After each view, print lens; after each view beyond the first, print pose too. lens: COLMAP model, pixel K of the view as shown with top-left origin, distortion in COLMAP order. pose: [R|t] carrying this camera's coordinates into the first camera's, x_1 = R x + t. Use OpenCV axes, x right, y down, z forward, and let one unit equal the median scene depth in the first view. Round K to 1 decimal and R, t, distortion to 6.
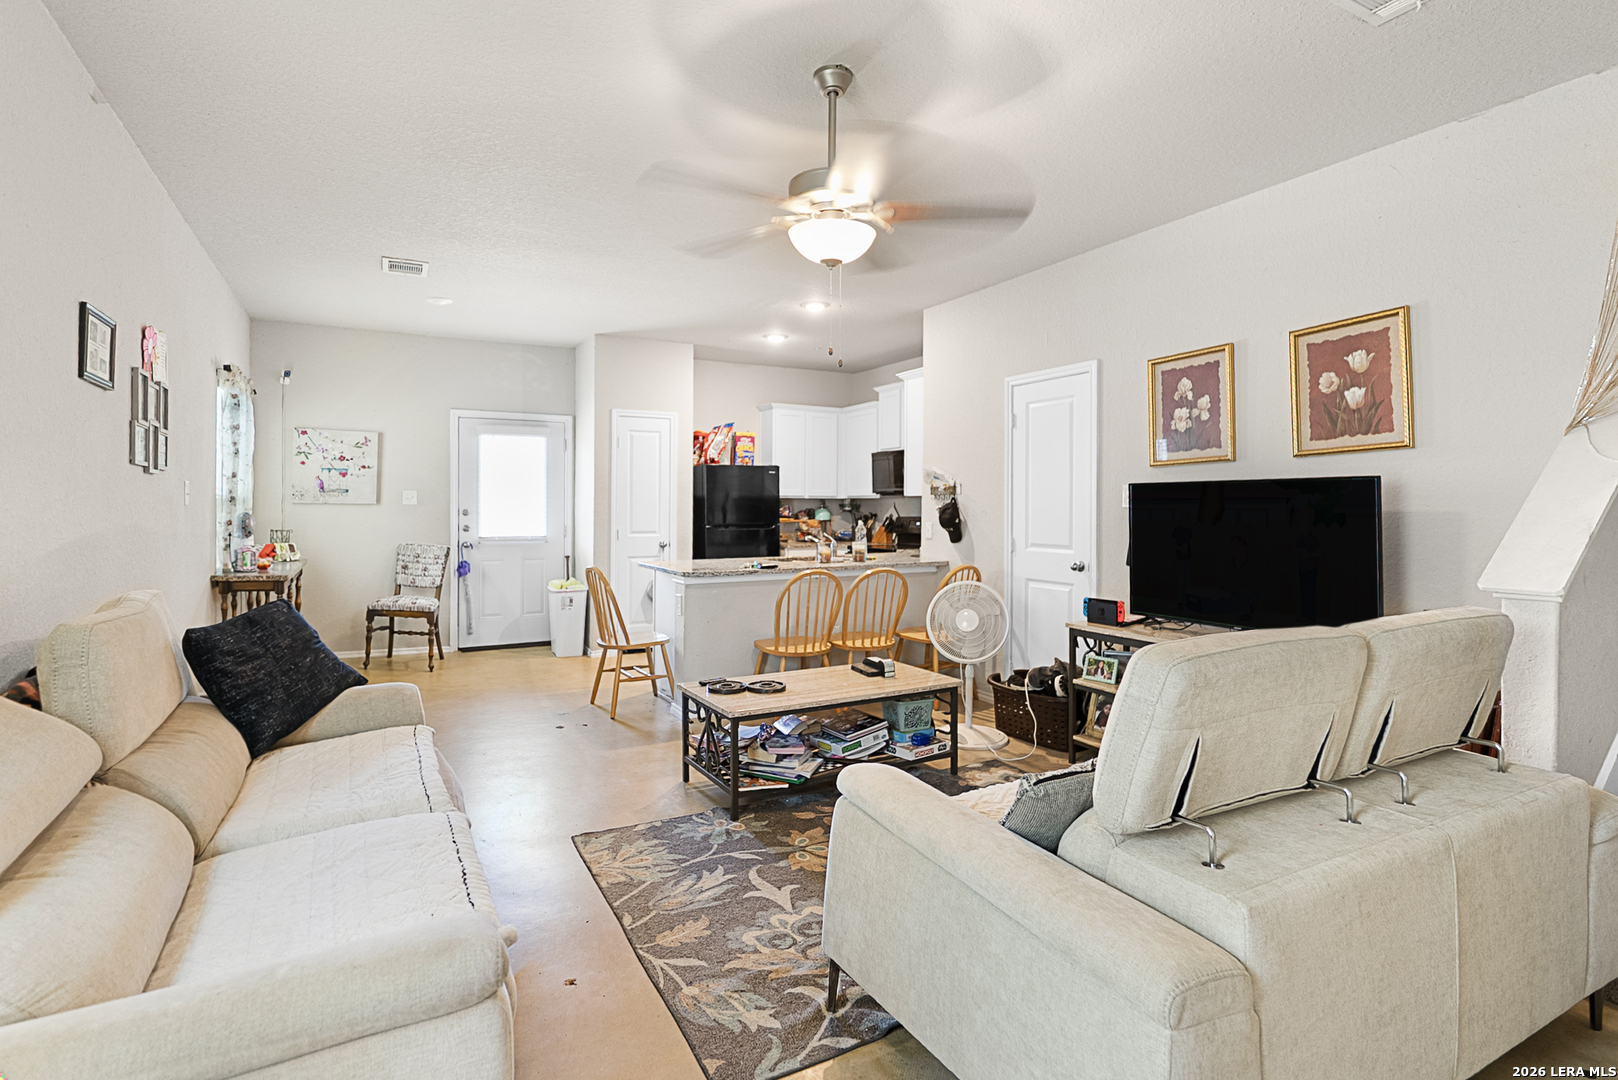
lens RADIAL K [[772.7, 0, 795.1], [0, 772.7, 501.1], [0, 0, 1]] dist [0.000405, -0.000193]
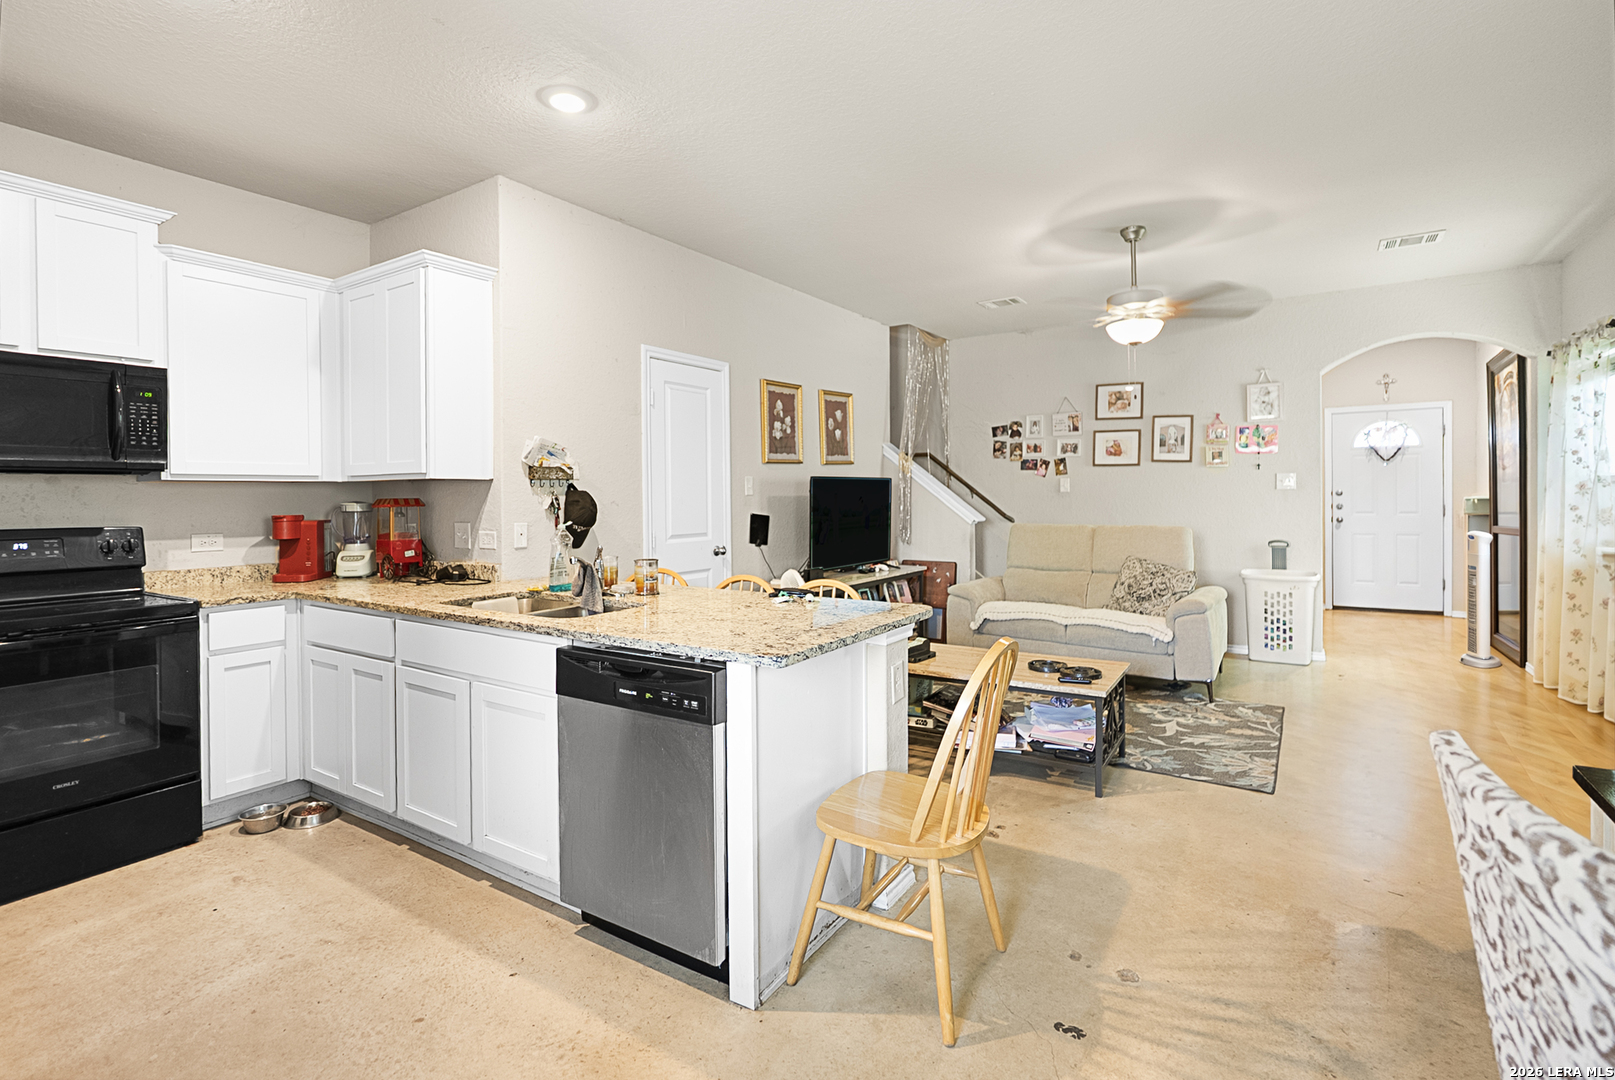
lens RADIAL K [[771.3, 0, 793.6], [0, 771.3, 501.2], [0, 0, 1]] dist [0.000405, -0.000193]
pose [[-0.472301, -0.005207, 0.881422, -0.743983], [0.004811, 0.999952, 0.008485, 0.008731], [-0.881424, 0.008248, -0.472254, 1.691381]]
